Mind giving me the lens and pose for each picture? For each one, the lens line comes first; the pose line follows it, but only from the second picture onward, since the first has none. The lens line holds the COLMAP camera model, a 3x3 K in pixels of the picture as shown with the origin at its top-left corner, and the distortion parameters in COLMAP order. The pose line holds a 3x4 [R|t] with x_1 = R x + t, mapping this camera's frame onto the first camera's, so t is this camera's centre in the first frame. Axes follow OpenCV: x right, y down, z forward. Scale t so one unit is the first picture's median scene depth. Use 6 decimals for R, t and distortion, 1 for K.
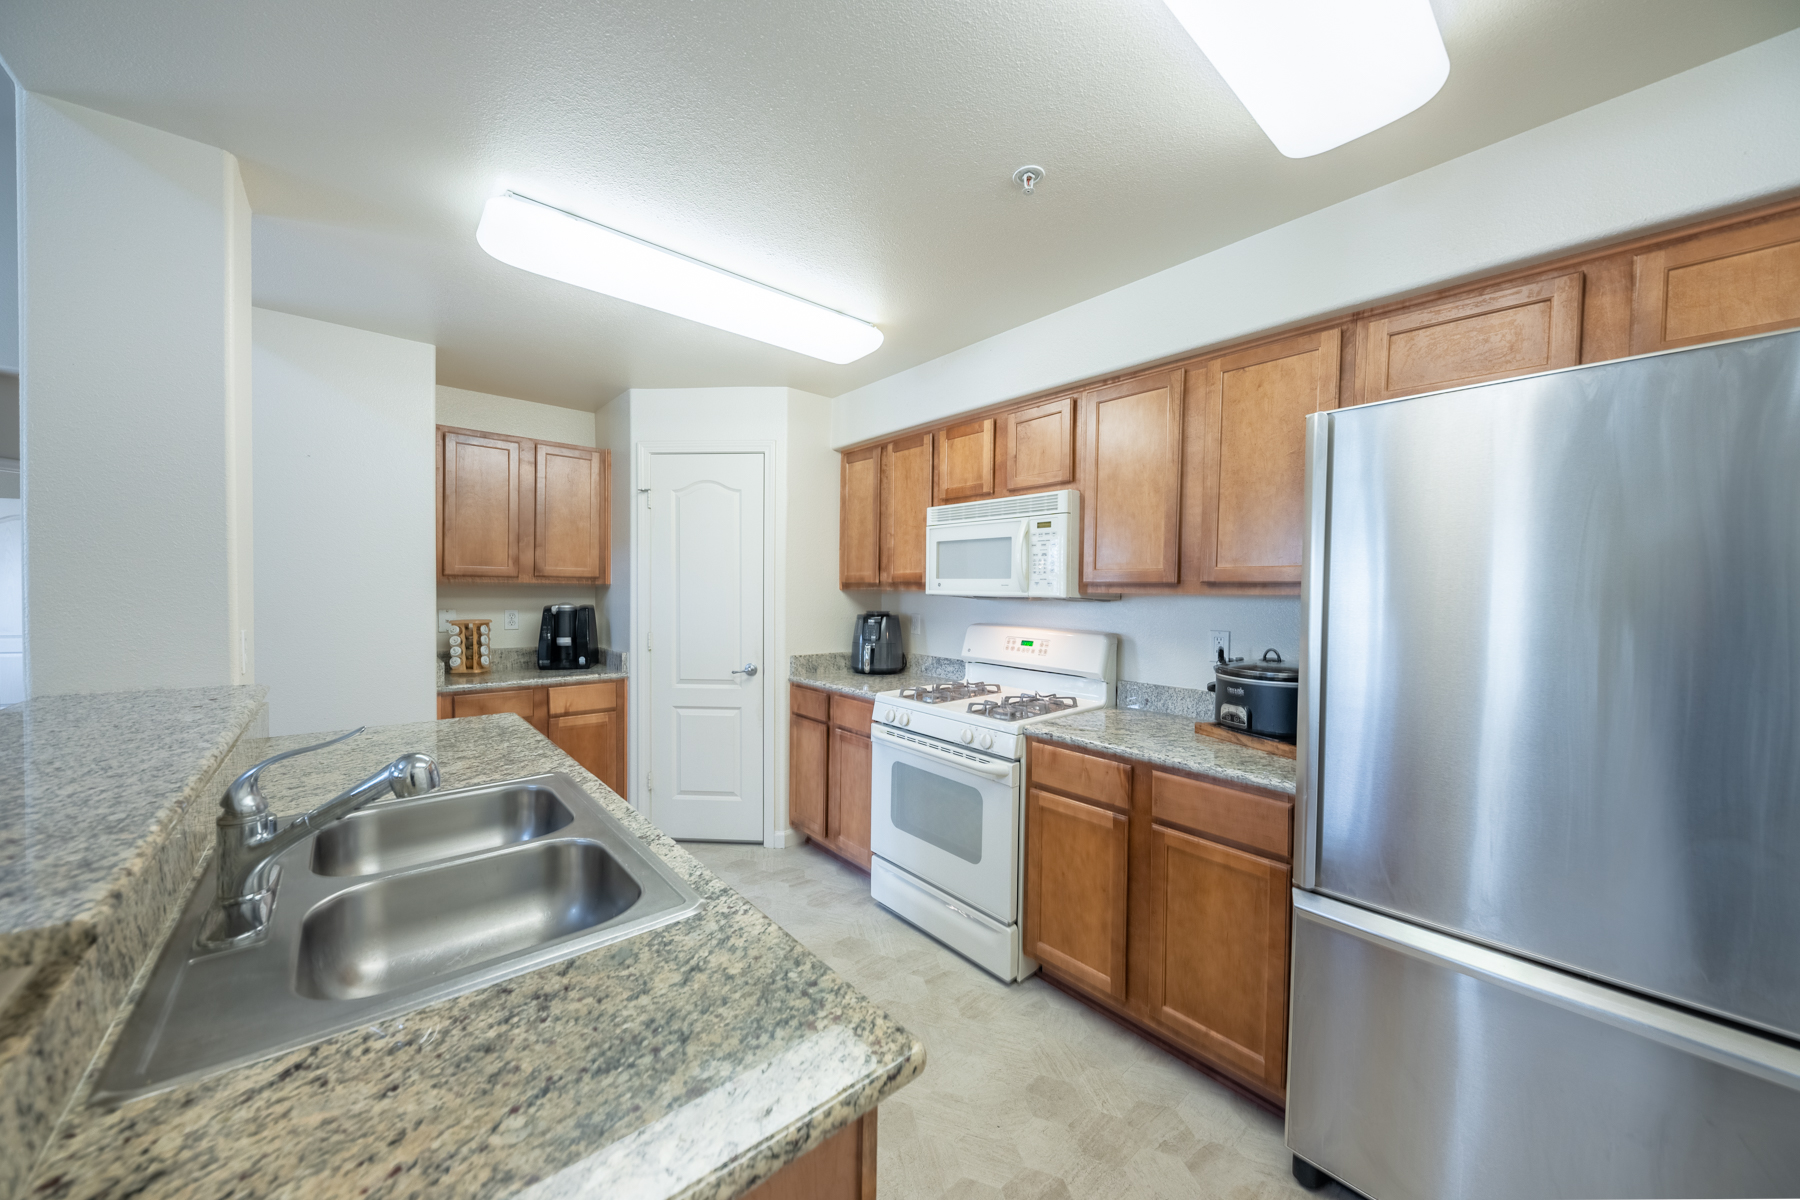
lens RADIAL K [[624.8, 0, 901.1], [0, 624.8, 605.6], [0, 0, 1]] dist [0.001099, -0.000268]
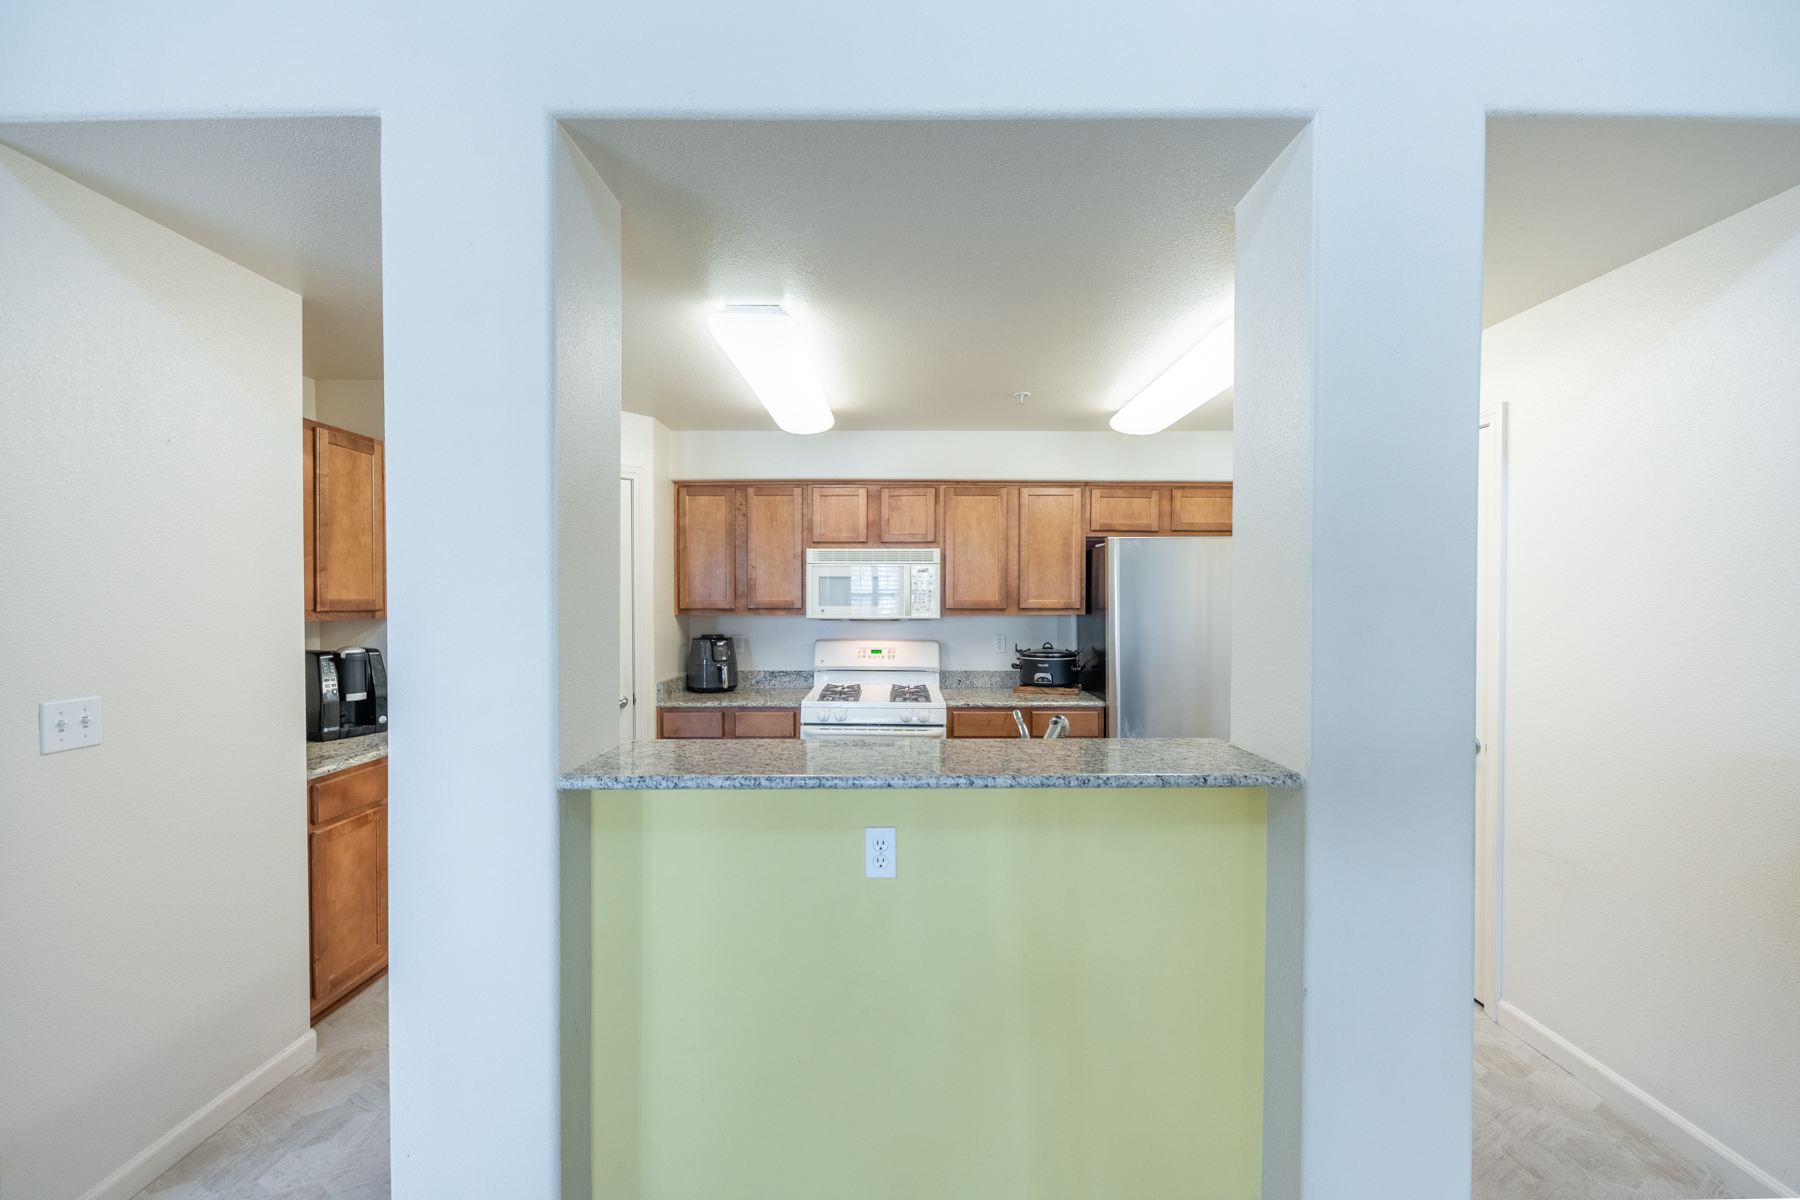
lens RADIAL K [[679.1, 0, 900.0], [0, 679.1, 600.0], [0, 0, 1]] dist [0.000430, 0.000039]
pose [[0.654010, -0.015397, 0.756329, -0.771692], [0.028793, 0.999575, -0.004549, -0.038797], [-0.755938, 0.024752, 0.654175, -0.016714]]
